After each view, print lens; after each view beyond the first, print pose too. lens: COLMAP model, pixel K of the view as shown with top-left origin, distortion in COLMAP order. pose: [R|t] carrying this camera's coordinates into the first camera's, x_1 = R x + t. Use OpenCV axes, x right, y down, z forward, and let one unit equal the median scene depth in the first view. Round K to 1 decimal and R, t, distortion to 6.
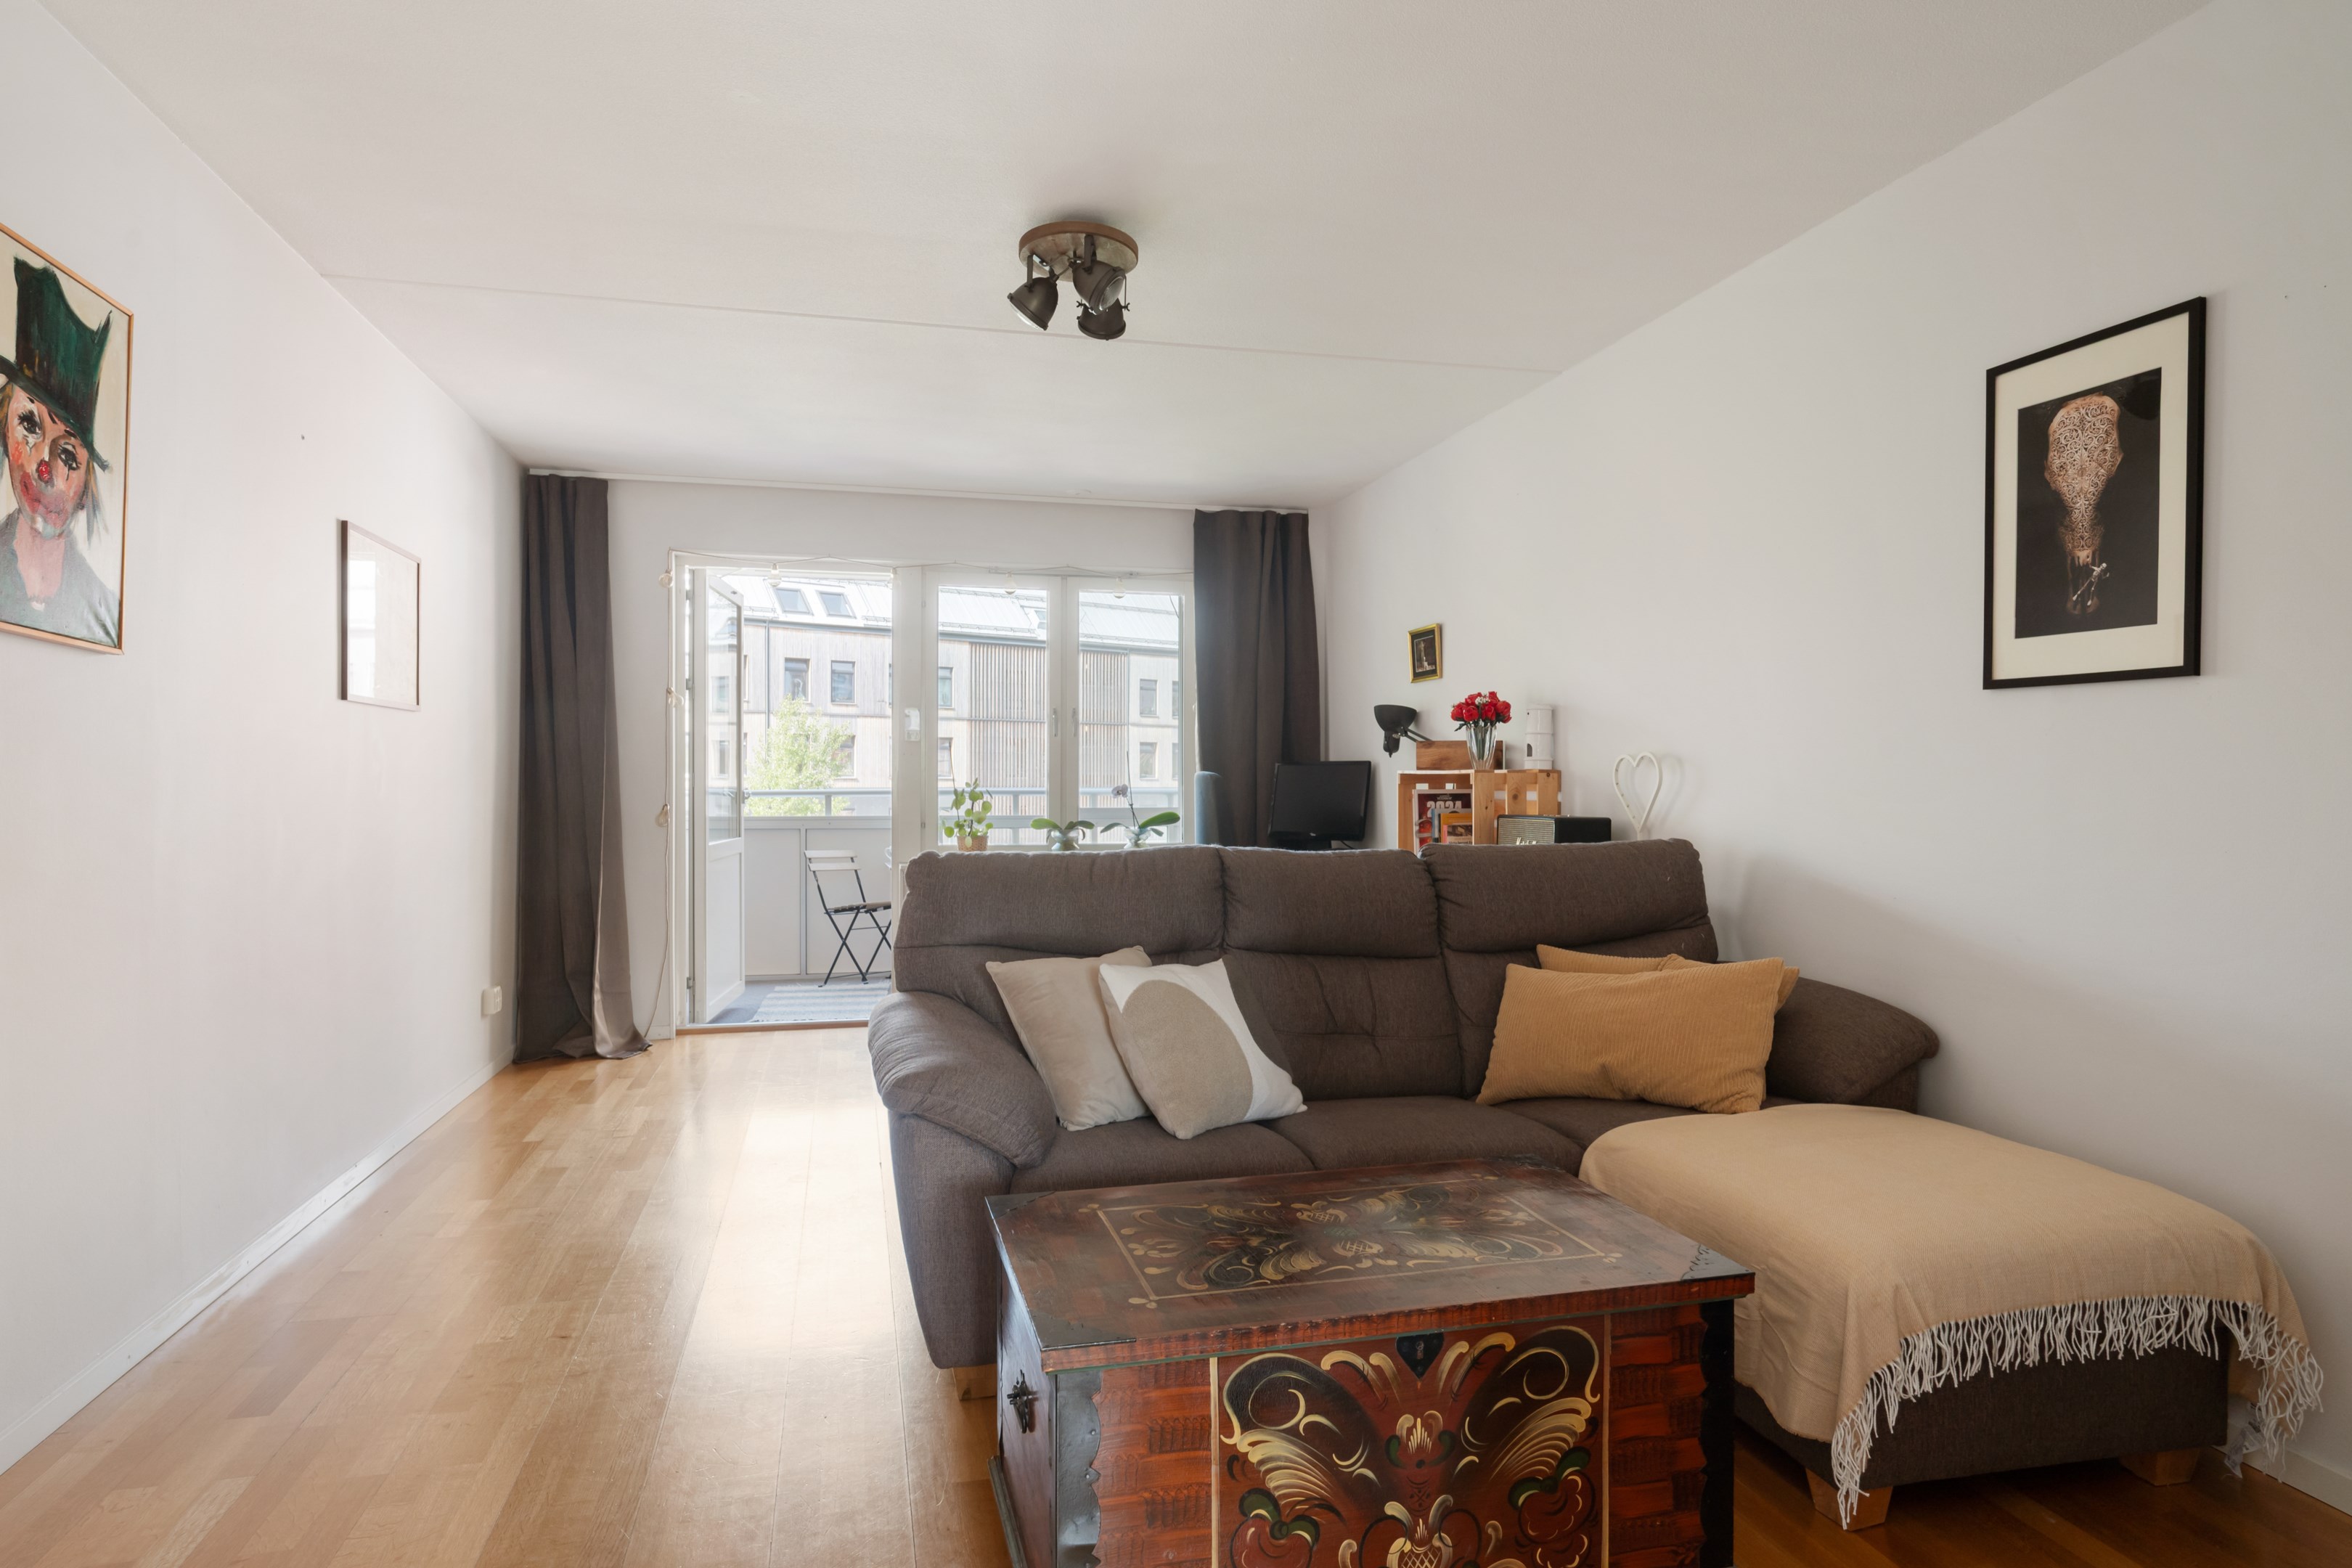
lens RADIAL K [[1353.9, 0, 1177.8], [0, 1353.9, 778.9], [0, 0, 1]] dist [0.000662, -0.000317]
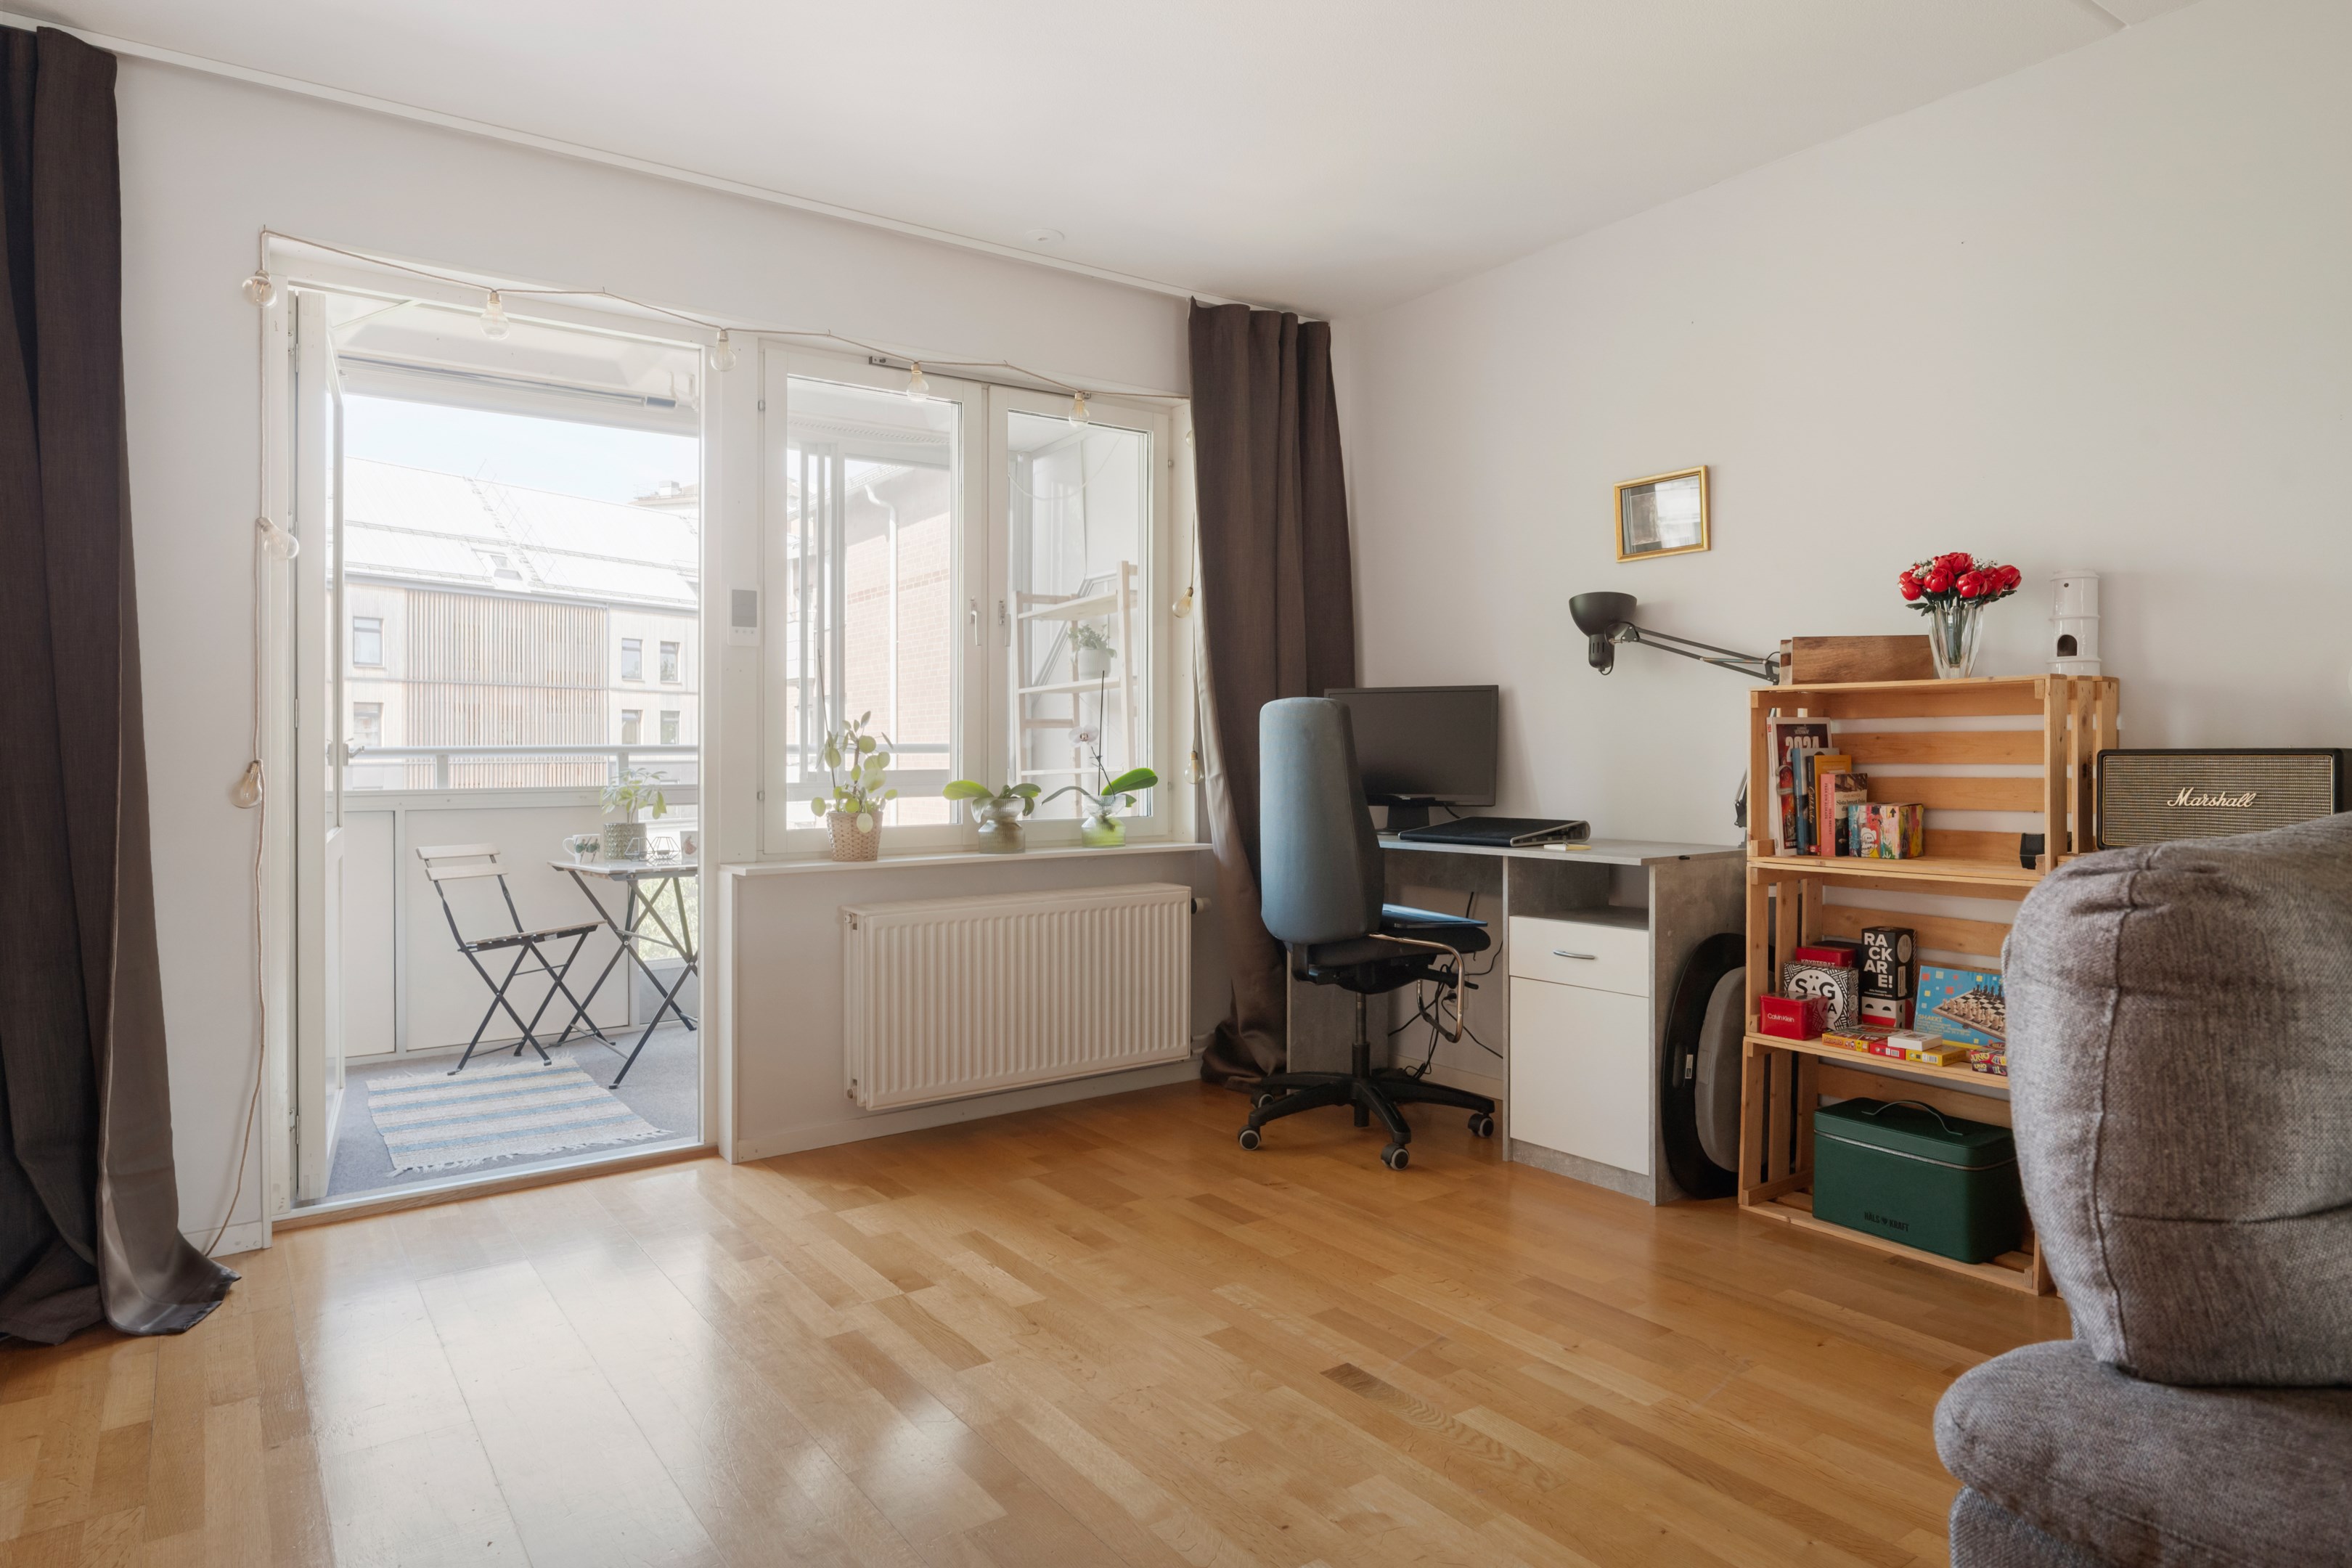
lens RADIAL K [[1353.9, 0, 1176.9], [0, 1353.9, 758.2], [0, 0, 1]] dist [0.000662, -0.000317]
pose [[0.927248, -0.010238, 0.374308, -0.179693], [0.008110, 0.999941, 0.007260, 0.011496], [-0.374360, -0.003696, 0.927276, 0.306504]]
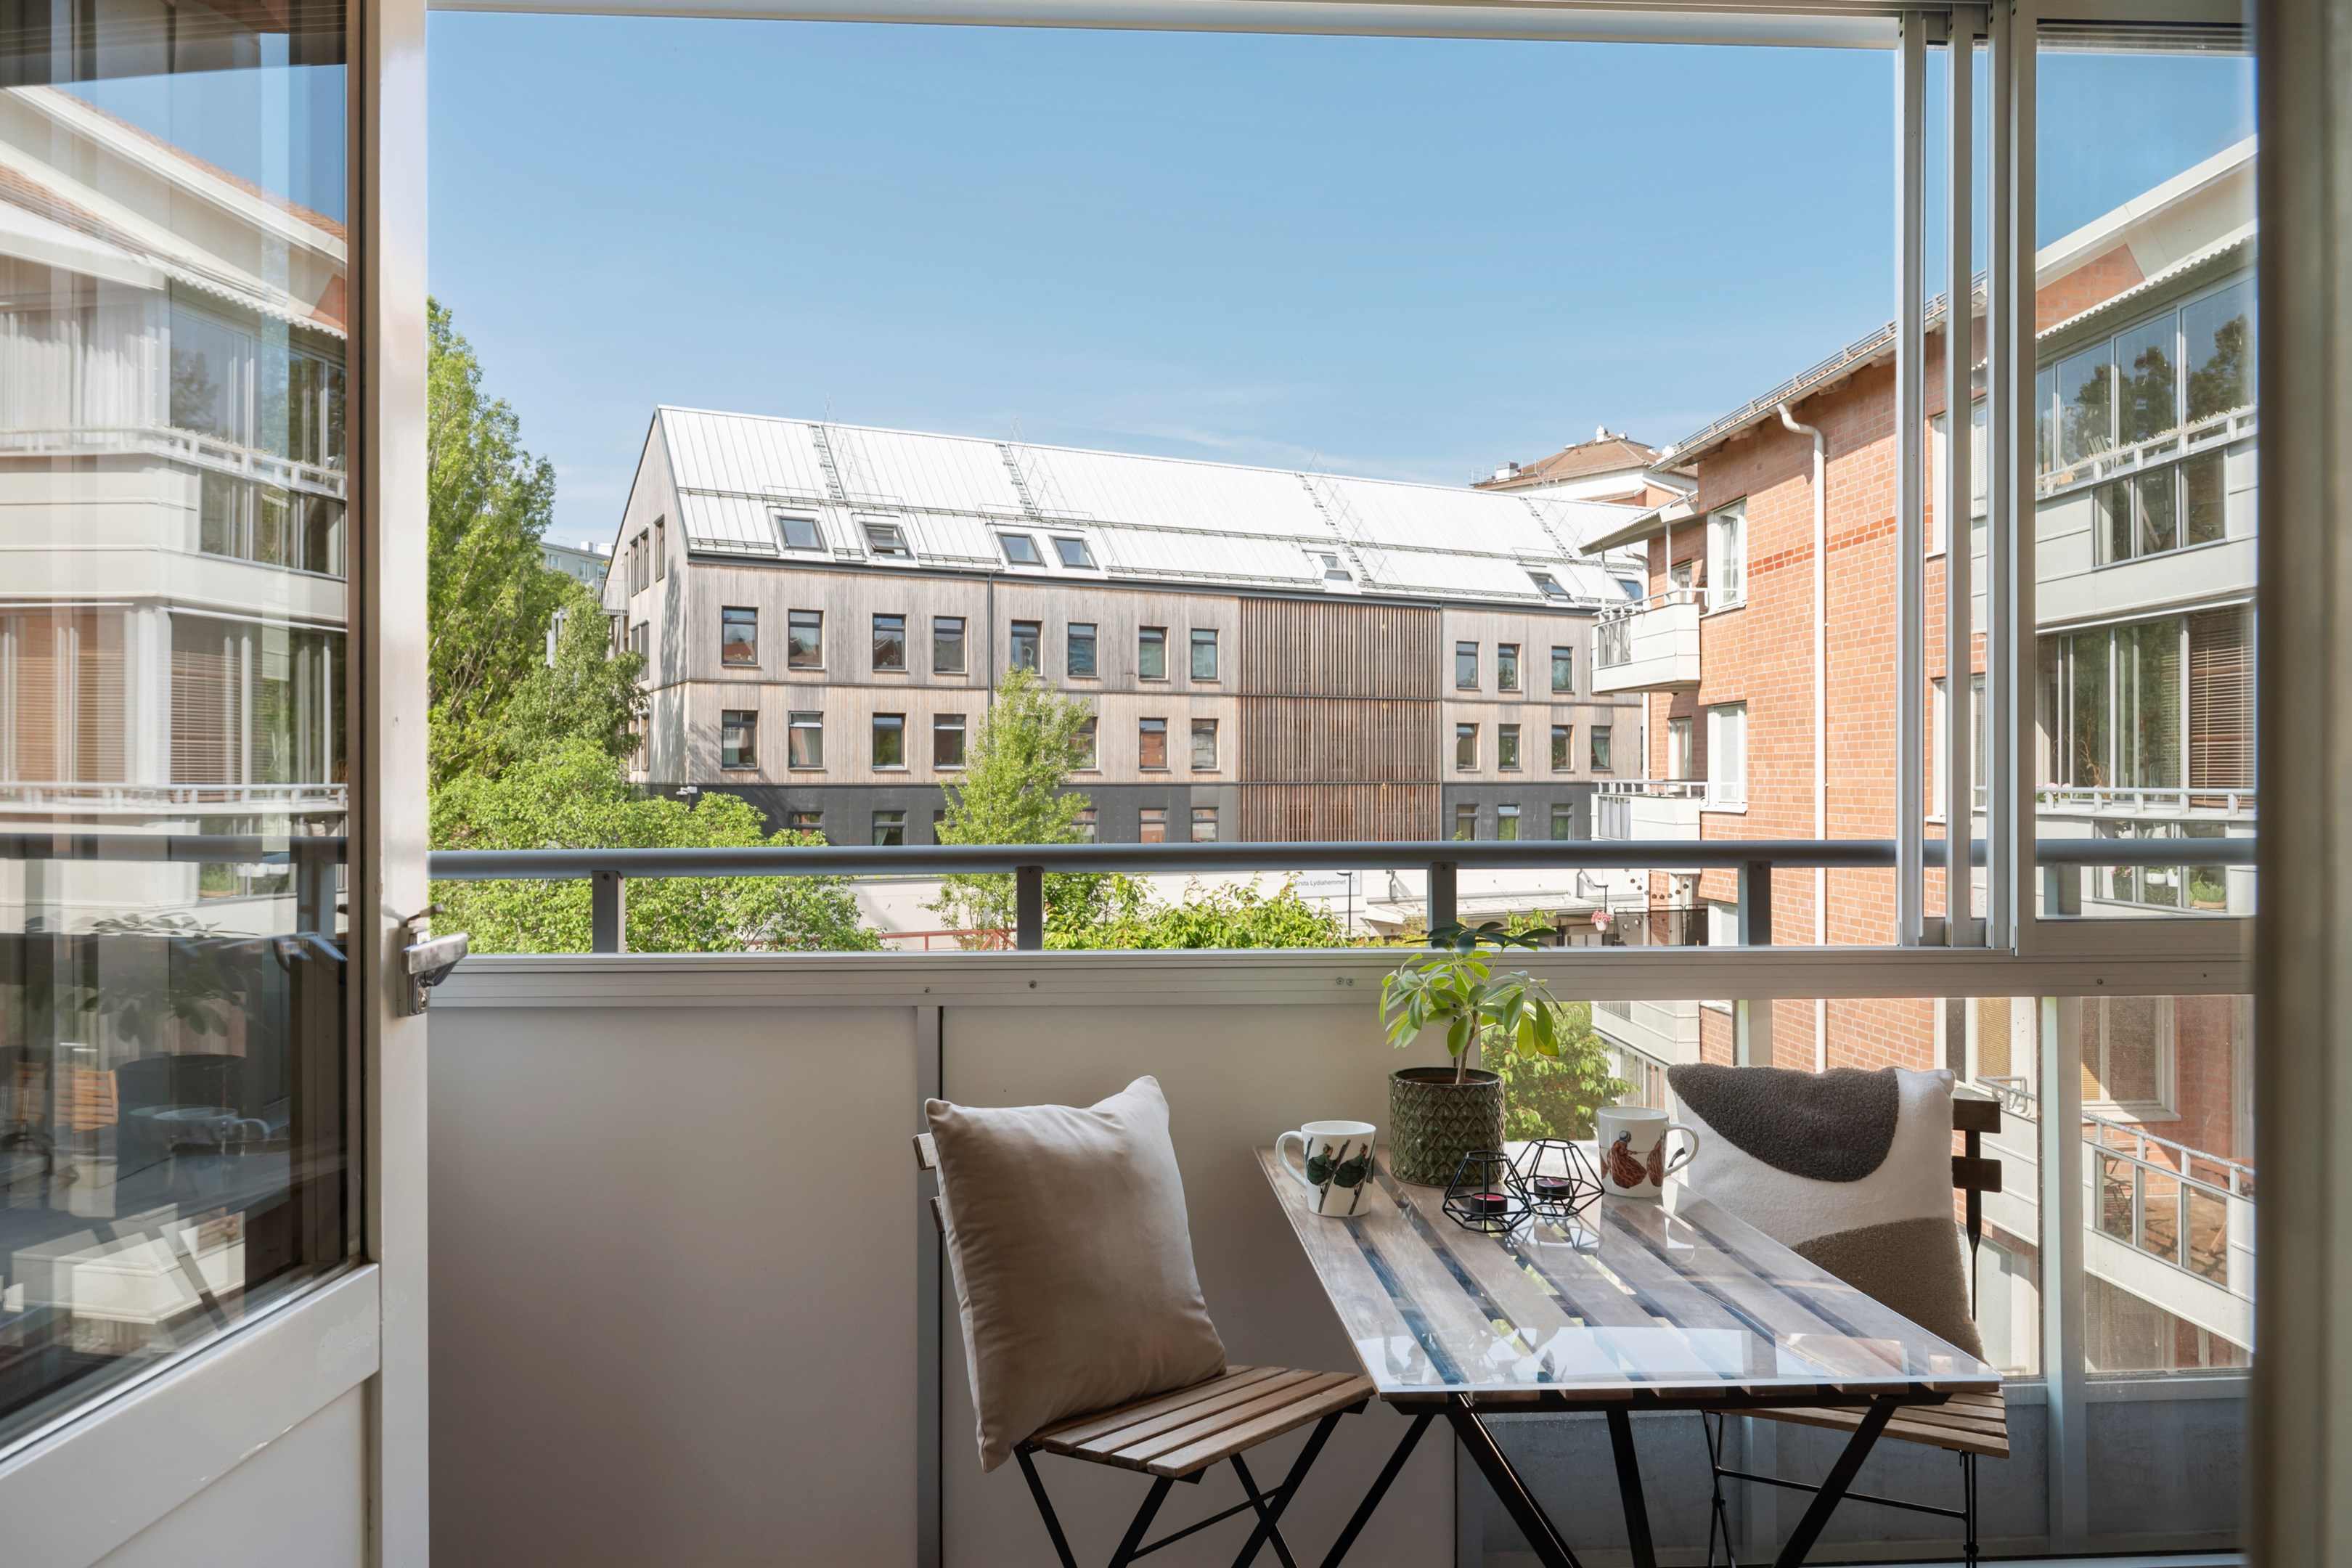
lens RADIAL K [[1594.9, 0, 1175.7], [0, 1594.9, 702.3], [0, 0, 1]] dist [-0.002717, -0.002385]
pose [[0.983884, -0.010293, -0.178513, -0.178296], [0.002686, 0.999080, -0.042802, -0.003167], [0.178789, 0.041632, 0.983006, 0.613091]]
